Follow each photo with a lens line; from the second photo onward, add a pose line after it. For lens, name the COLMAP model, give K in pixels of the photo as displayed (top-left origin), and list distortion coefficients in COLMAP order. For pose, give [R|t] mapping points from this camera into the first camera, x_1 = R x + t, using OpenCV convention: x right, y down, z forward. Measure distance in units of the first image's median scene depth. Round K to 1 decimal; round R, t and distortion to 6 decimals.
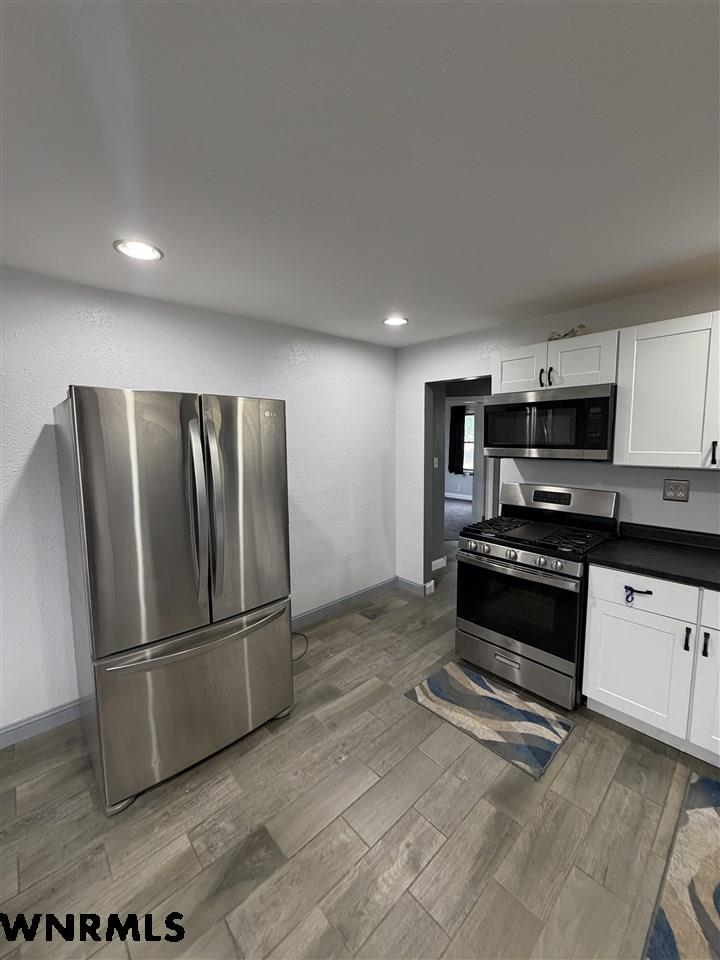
lens RADIAL K [[381.2, 0, 358.4], [0, 381.2, 477.5], [0, 0, 1]] dist [-0.000248, -0.000498]
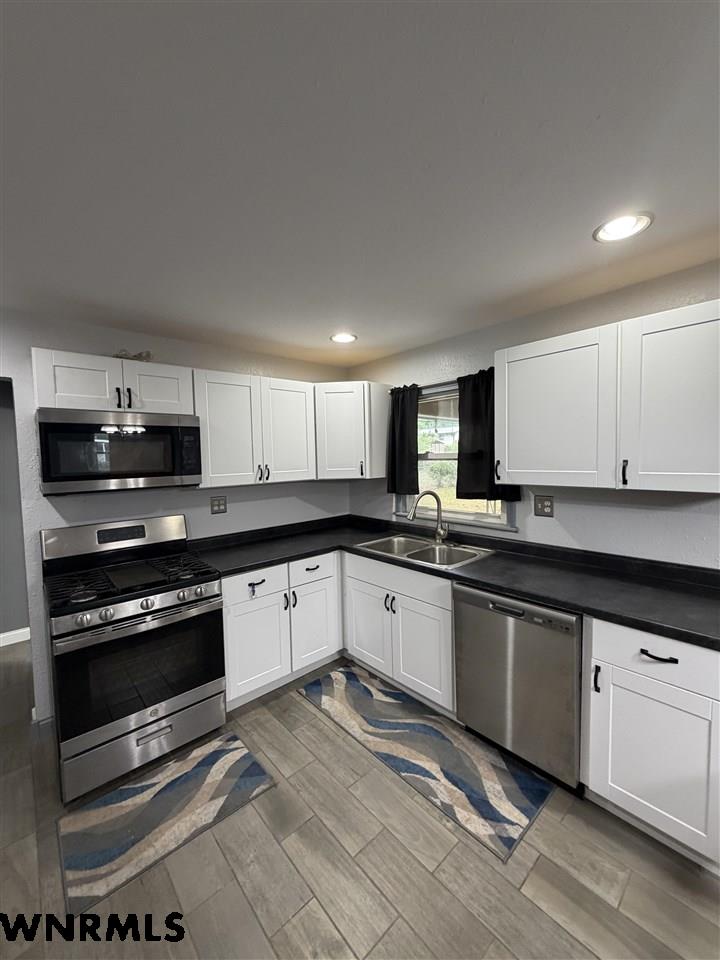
lens RADIAL K [[381.2, 0, 359.1], [0, 381.2, 477.3], [0, 0, 1]] dist [-0.000248, -0.000498]
pose [[0.011833, -0.042520, 0.999026, -0.414767], [0.135425, 0.989958, 0.040530, -0.044336], [-0.990717, 0.134814, 0.017473, 0.488210]]
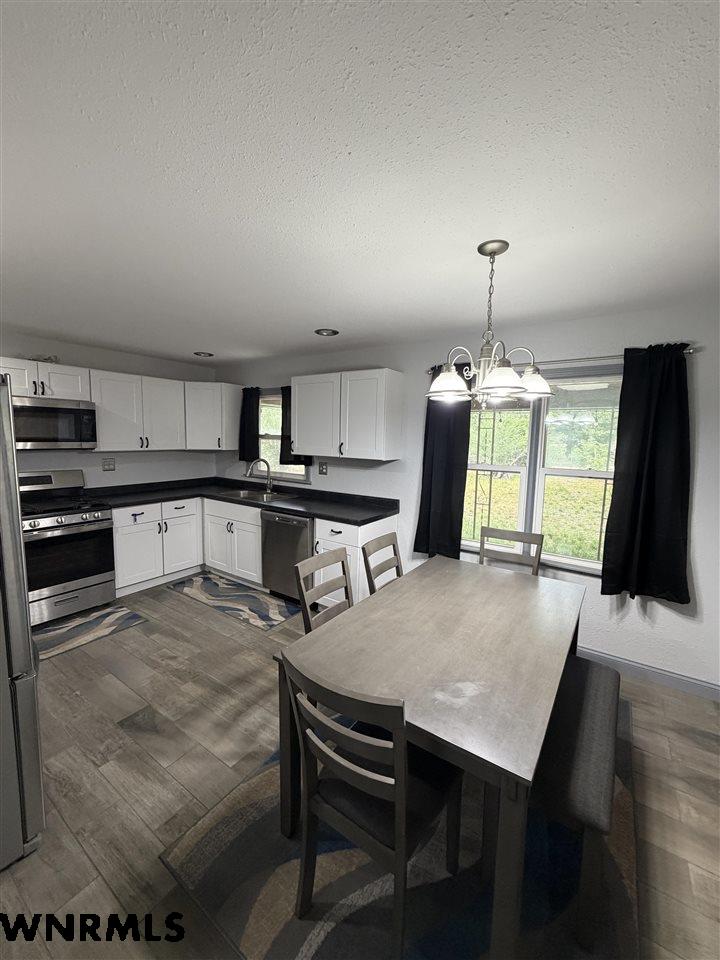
lens RADIAL K [[381.2, 0, 361.1], [0, 381.2, 477.6], [0, 0, 1]] dist [-0.000248, -0.000498]
pose [[-0.231516, -0.097735, 0.967909, -1.134486], [0.090302, 0.988486, 0.121412, -0.015705], [-0.968631, 0.115513, -0.220024, 0.250931]]
